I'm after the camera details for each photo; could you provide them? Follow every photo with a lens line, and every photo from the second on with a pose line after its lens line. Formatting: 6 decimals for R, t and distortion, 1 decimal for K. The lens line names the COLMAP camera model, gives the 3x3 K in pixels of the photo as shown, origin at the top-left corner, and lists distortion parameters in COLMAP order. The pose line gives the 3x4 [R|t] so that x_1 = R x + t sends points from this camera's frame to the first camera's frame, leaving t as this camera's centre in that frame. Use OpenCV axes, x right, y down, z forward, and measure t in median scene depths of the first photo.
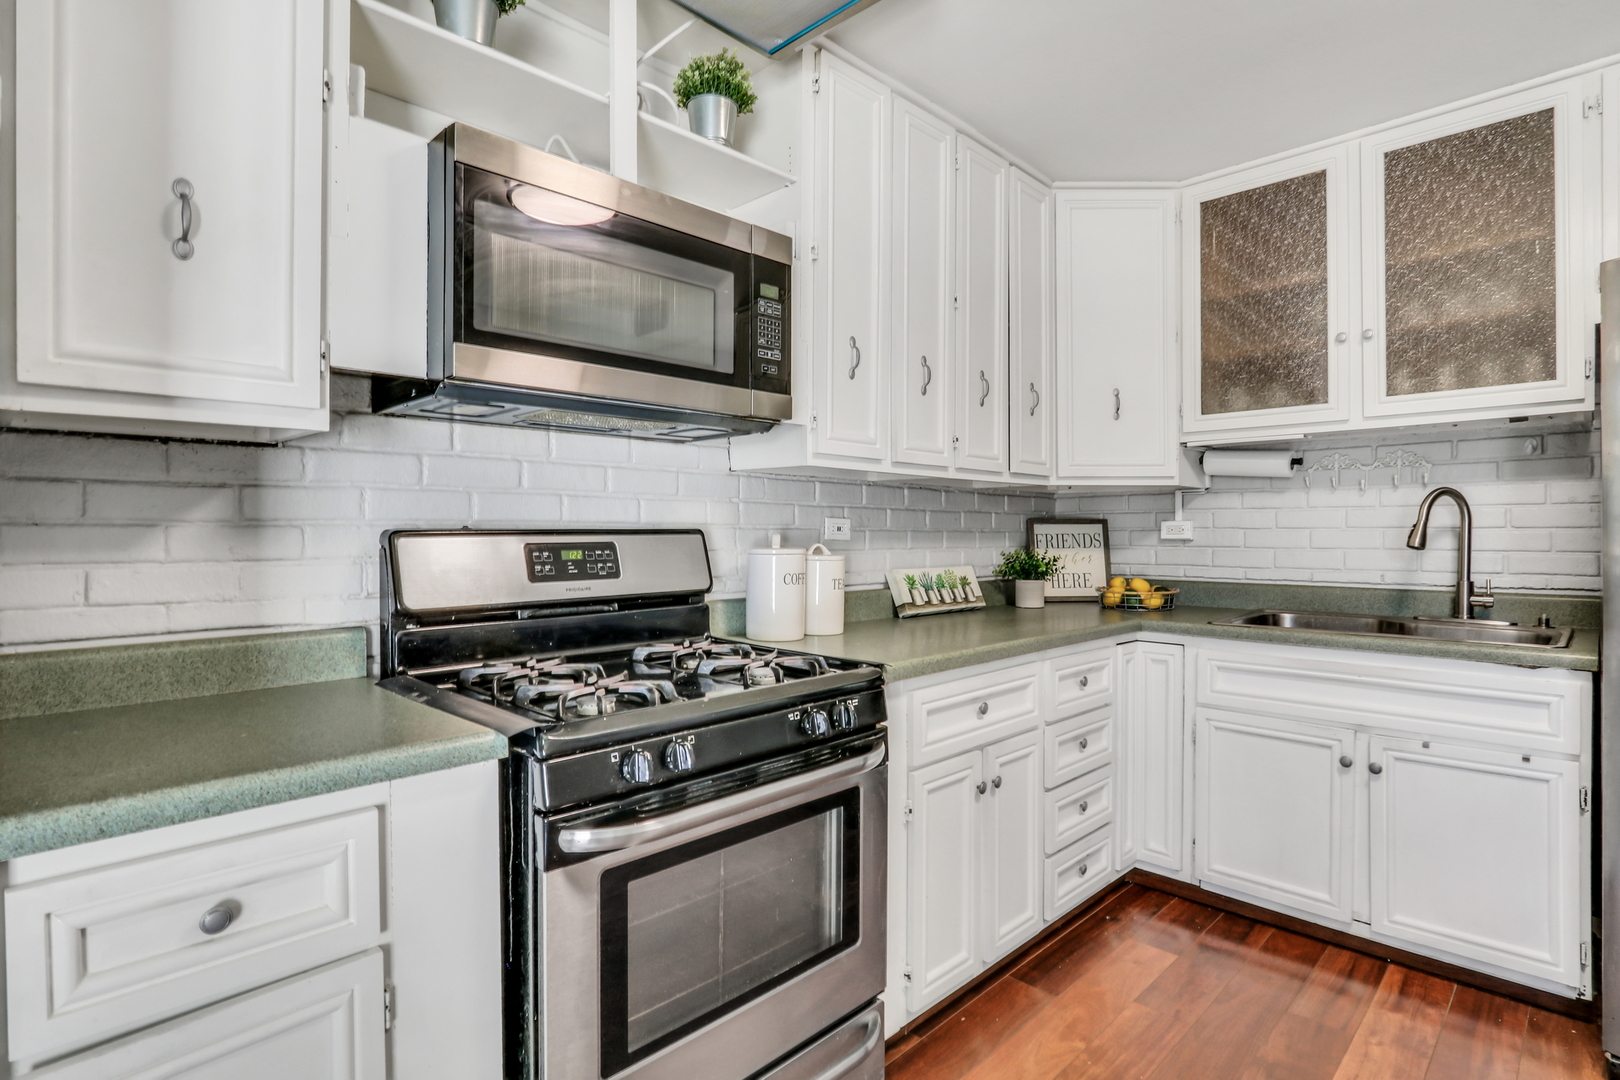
lens RADIAL K [[813.5, 0, 803.0], [0, 813.5, 534.6], [0, 0, 1]] dist [-0.021011, 0.003128]
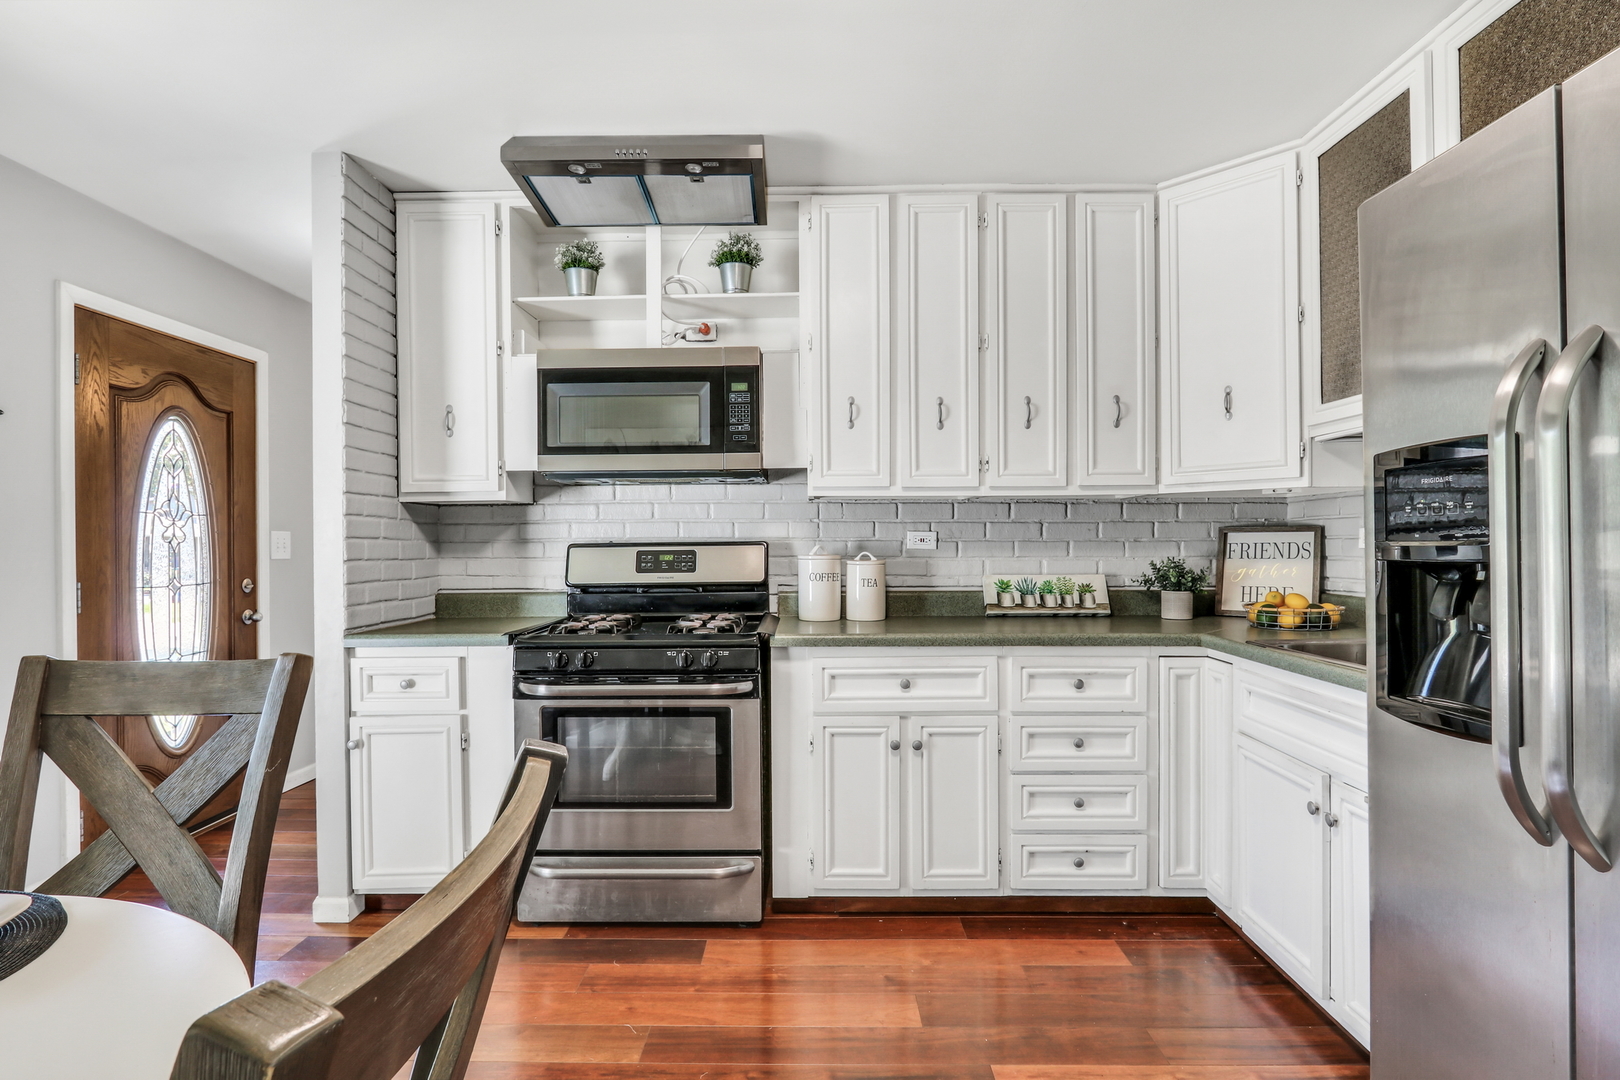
lens RADIAL K [[813.5, 0, 810.3], [0, 813.5, 548.8], [0, 0, 1]] dist [-0.021011, 0.003128]
pose [[0.697828, 0.001055, -0.716264, 0.928008], [0.003653, 0.999981, 0.005032, -0.000821], [0.716256, -0.006128, 0.697811, 0.018690]]
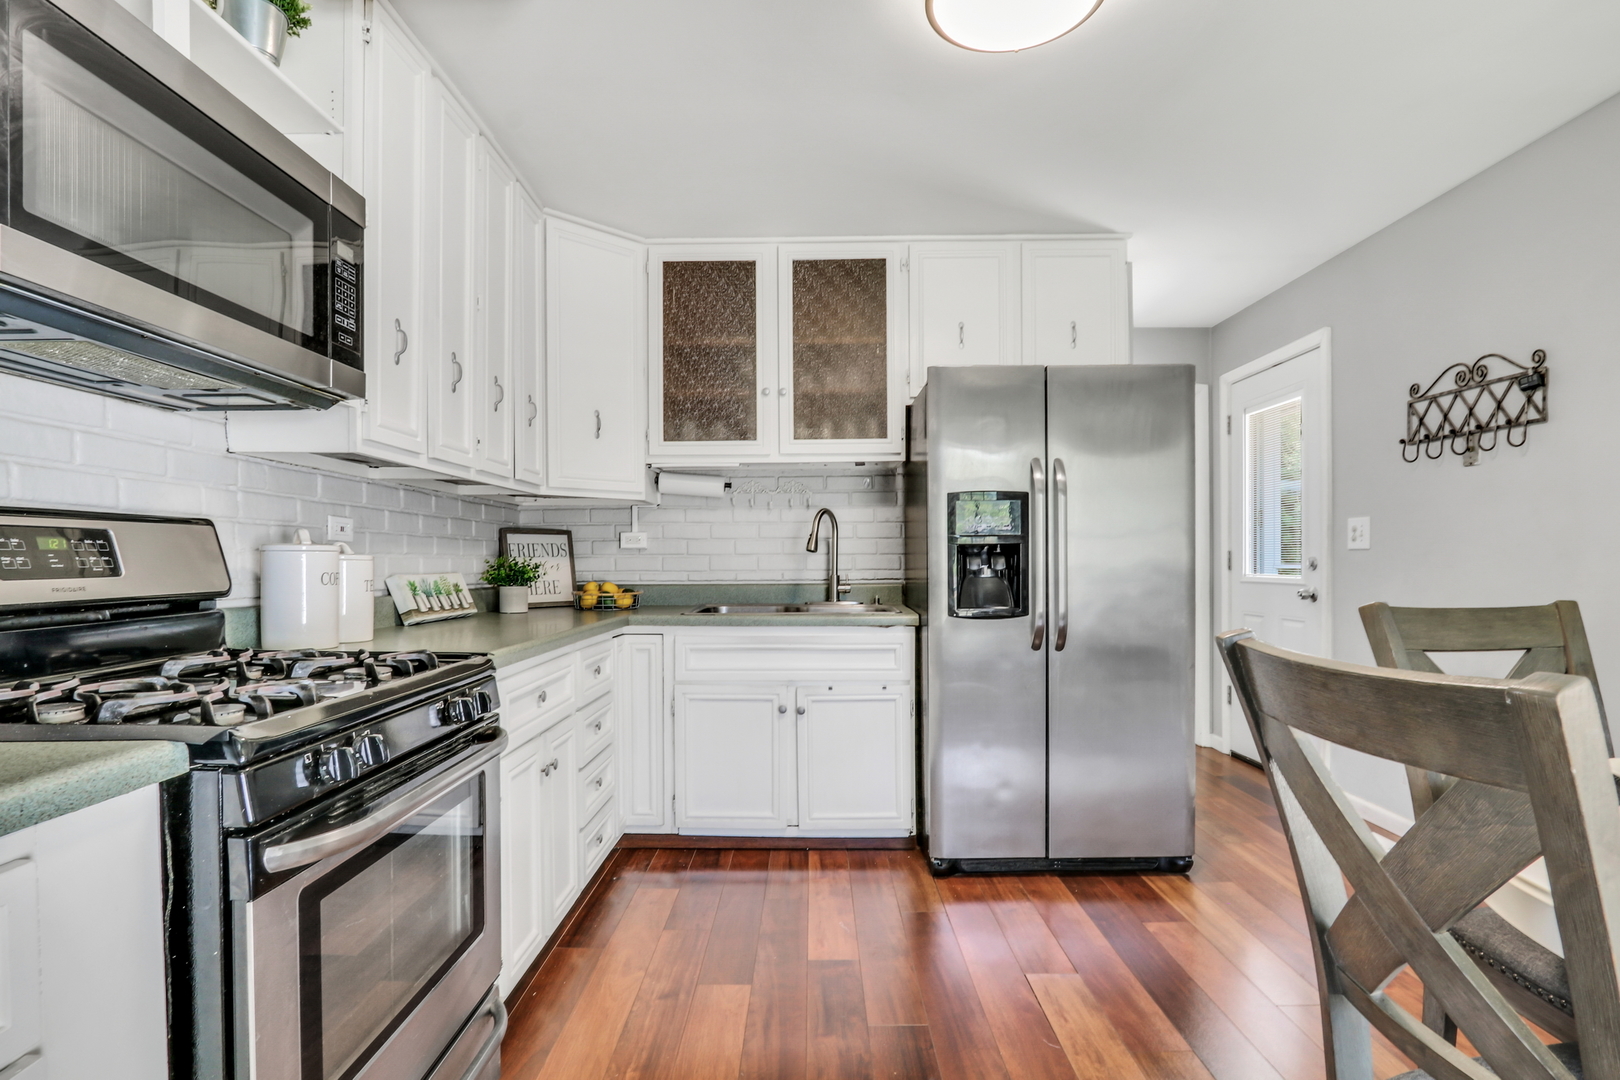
lens RADIAL K [[813.5, 0, 808.9], [0, 813.5, 567.2], [0, 0, 1]] dist [-0.021011, 0.003128]
pose [[0.712454, -0.010016, 0.701648, -0.245469], [0.006337, 0.999949, 0.007840, 0.036045], [-0.701691, -0.001139, 0.712481, 0.005157]]
